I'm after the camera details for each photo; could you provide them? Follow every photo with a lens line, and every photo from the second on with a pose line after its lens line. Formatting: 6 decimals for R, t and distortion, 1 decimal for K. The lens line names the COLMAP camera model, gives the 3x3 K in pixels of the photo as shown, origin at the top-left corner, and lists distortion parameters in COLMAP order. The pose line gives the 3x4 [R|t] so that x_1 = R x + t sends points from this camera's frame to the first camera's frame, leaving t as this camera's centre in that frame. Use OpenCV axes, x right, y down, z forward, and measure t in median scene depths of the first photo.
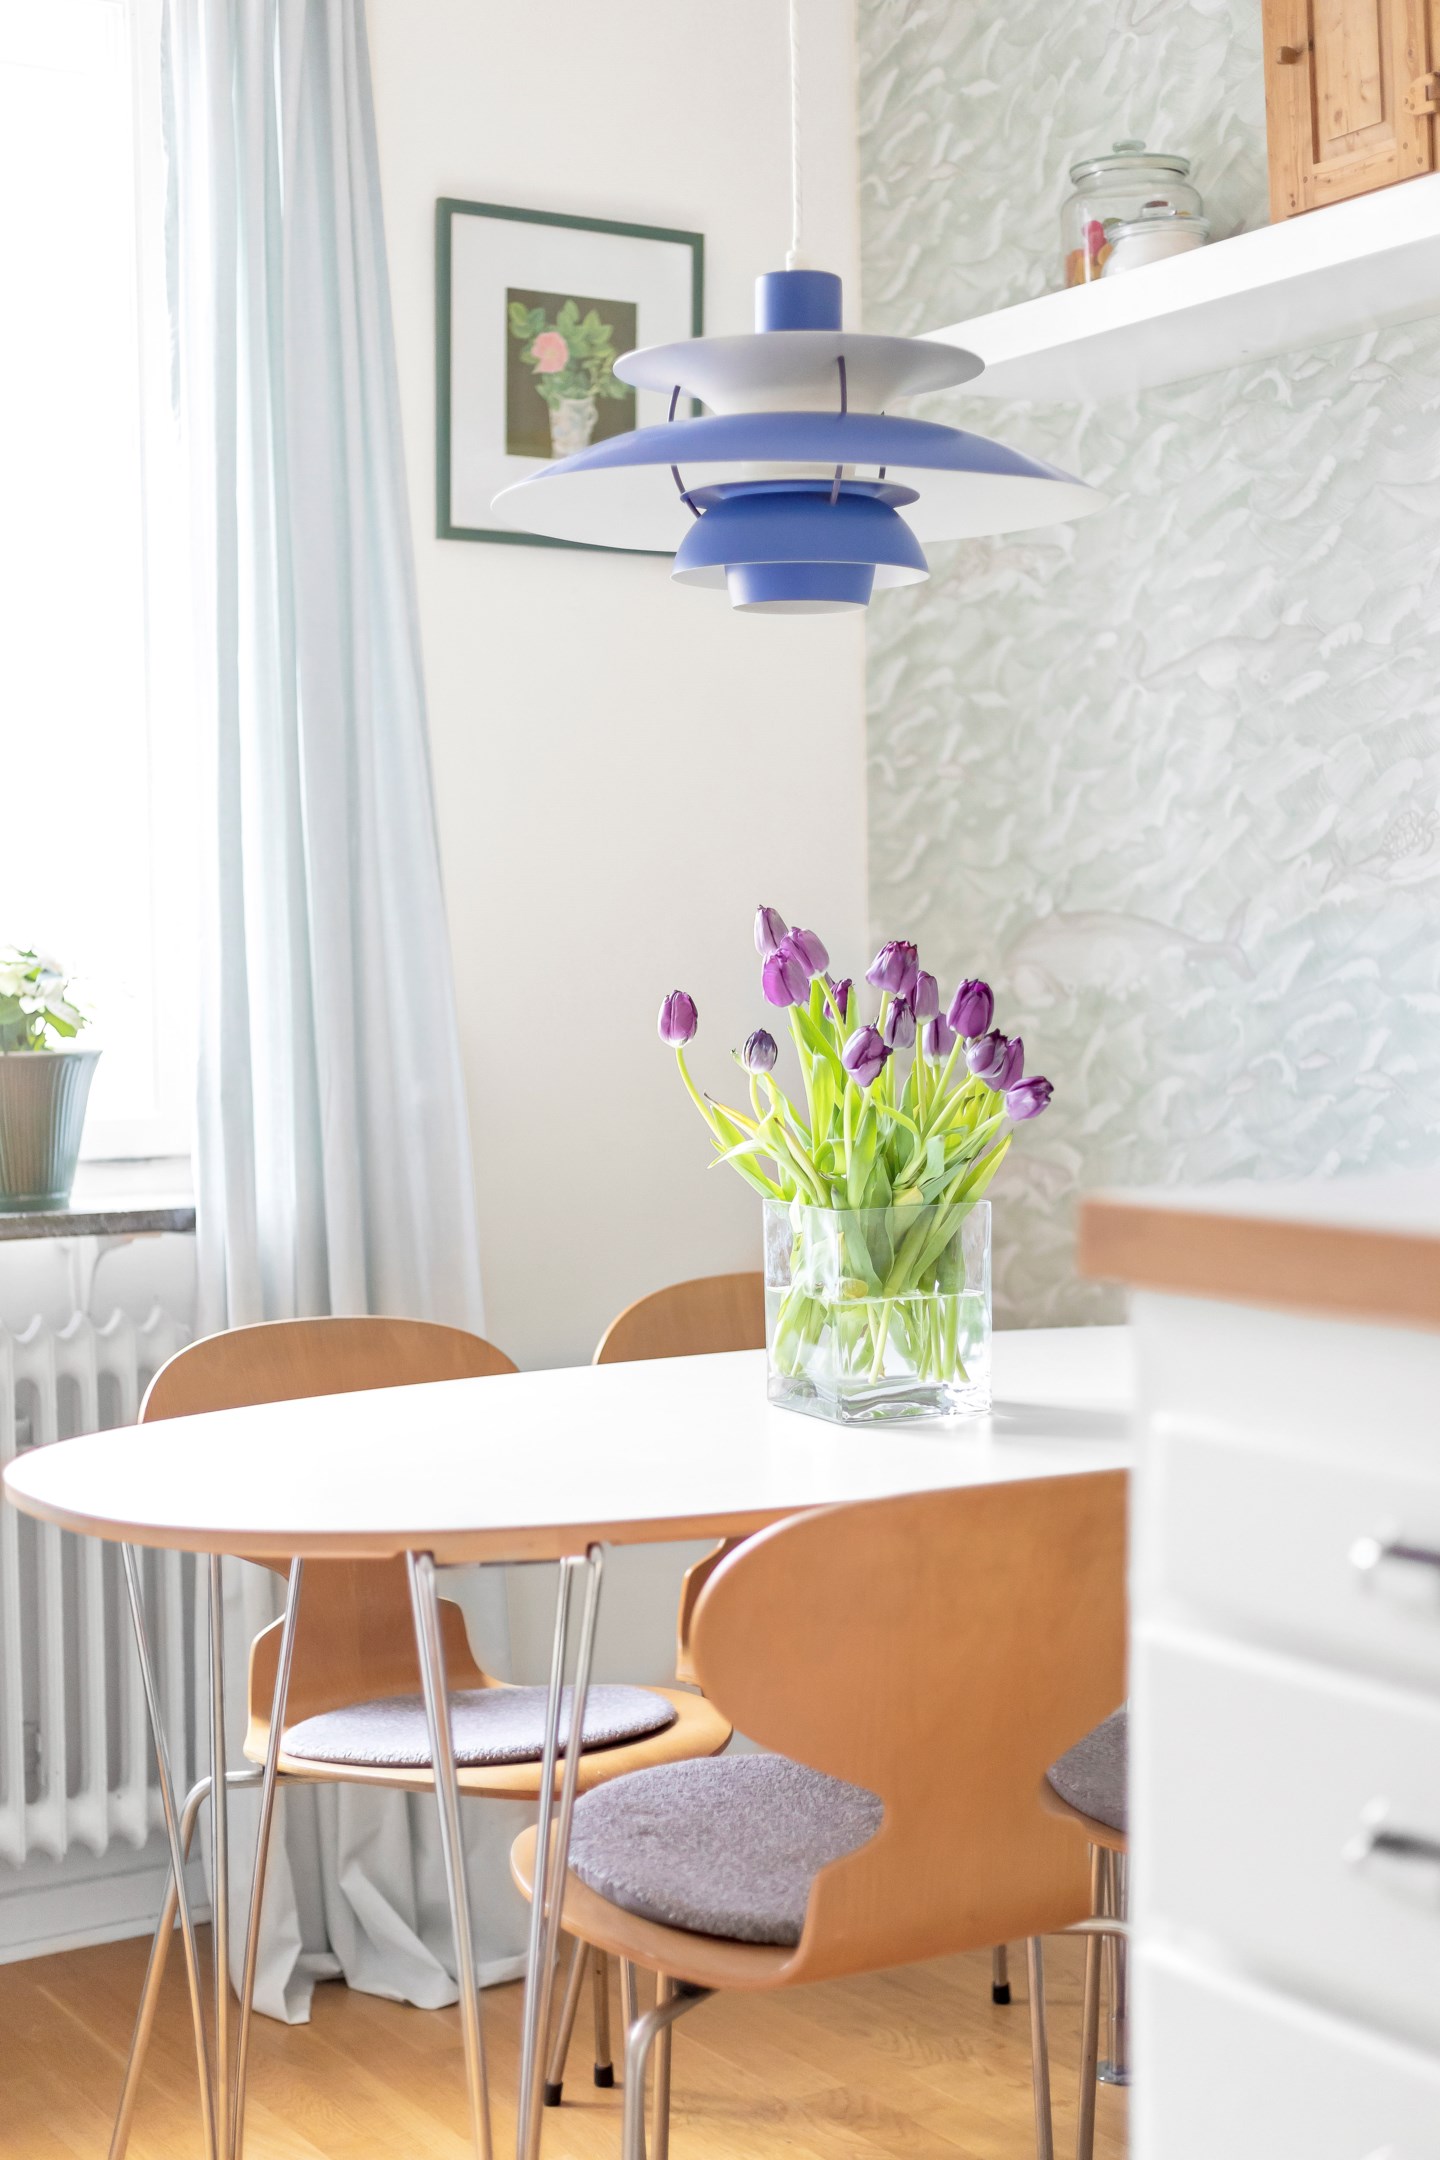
lens RADIAL K [[3317.3, 0, 720.2], [0, 3317.3, 952.5], [0, 0, 1]] dist [0.019645, 0.076433]
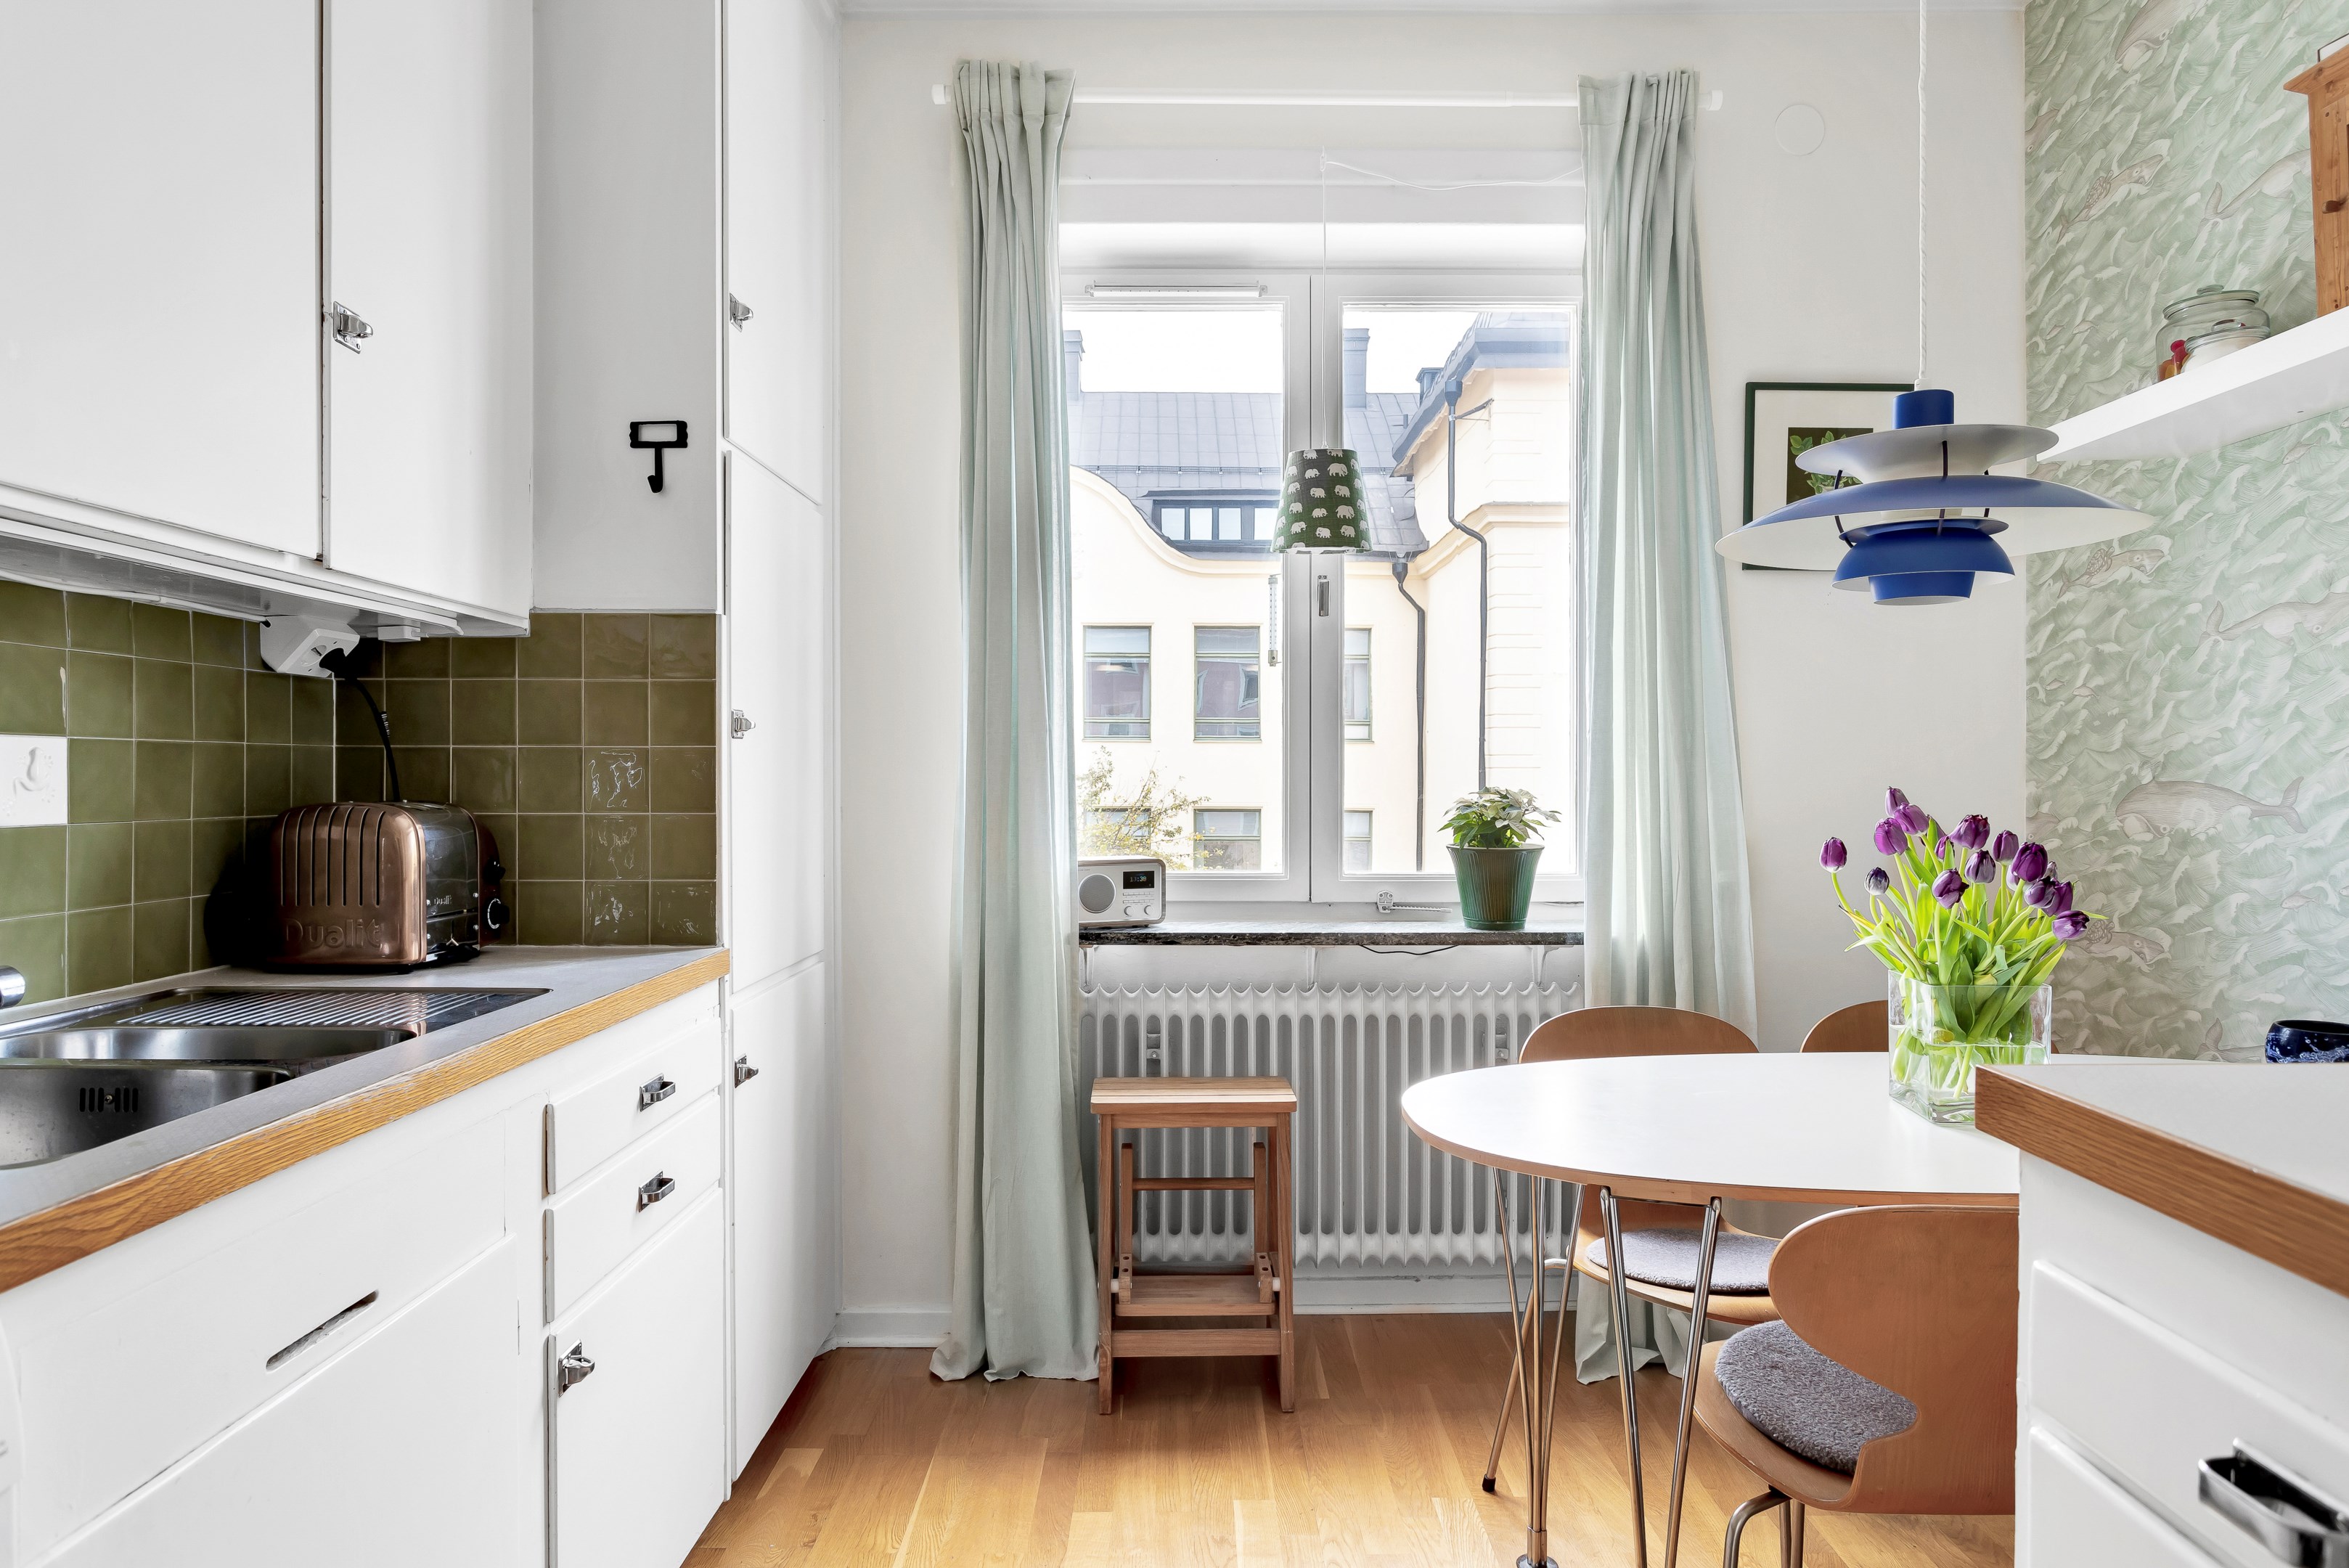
lens RADIAL K [[1421.4, 0, 1167.8], [0, 1421.4, 753.3], [0, 0, 1]] dist [-0.005981, 0.006053]
pose [[0.845819, 0.006237, -0.533434, 0.067223], [-0.008591, 0.999961, -0.001930, -0.021110], [0.533402, 0.006215, 0.845839, 0.184427]]
